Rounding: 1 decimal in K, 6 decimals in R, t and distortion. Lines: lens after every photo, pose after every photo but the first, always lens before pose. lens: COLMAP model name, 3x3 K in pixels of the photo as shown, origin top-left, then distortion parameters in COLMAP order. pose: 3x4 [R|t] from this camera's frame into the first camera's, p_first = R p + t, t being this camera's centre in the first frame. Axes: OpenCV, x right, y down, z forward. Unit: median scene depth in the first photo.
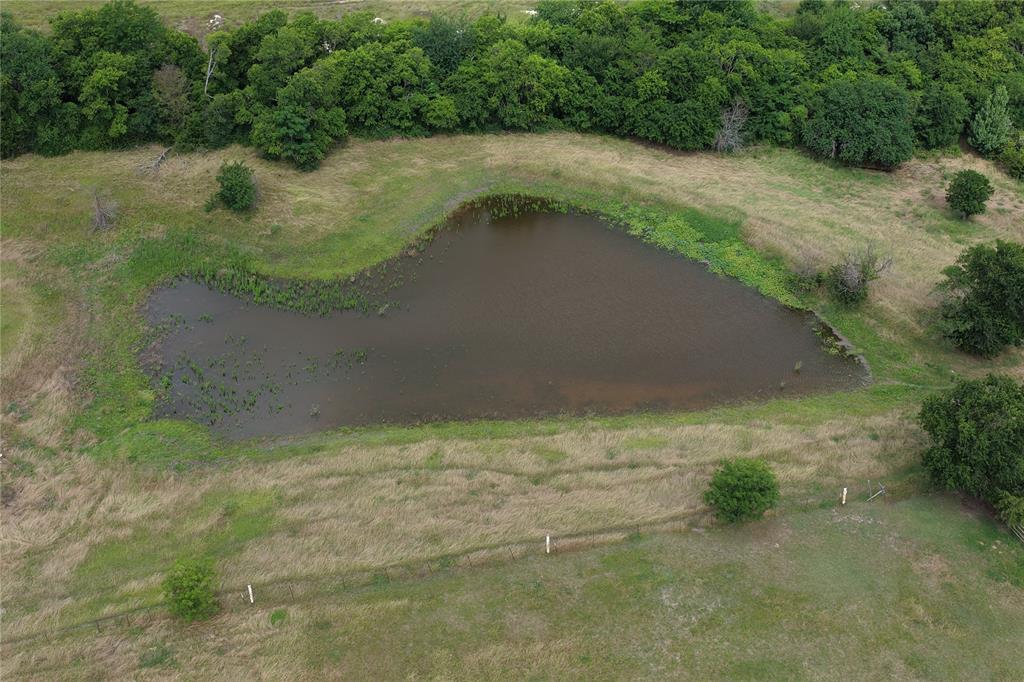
lens RADIAL K [[1150.2, 0, 512.2], [0, 1150.2, 341.0], [0, 0, 1]] dist [-0.023009, 0.000000]
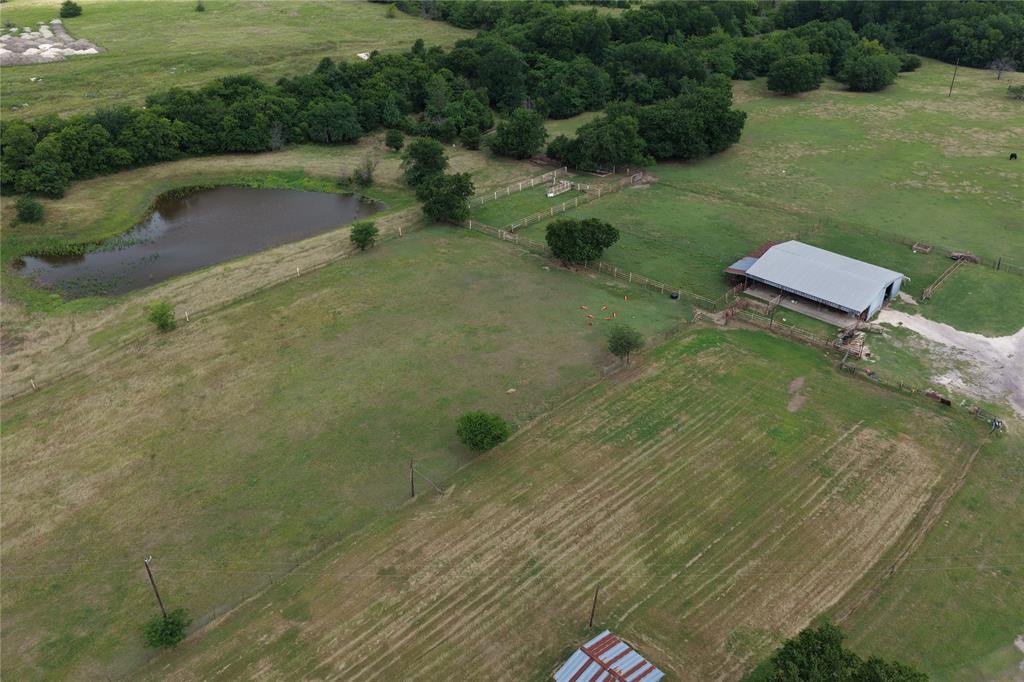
lens RADIAL K [[828.6, 0, 511.7], [0, 828.6, 340.7], [0, 0, 1]] dist [-0.008957, 0.006178]
pose [[0.815388, -0.300087, 0.495065, -0.295967], [0.326769, 0.944481, 0.034304, 0.235113], [-0.477874, 0.133801, 0.868178, -0.400009]]
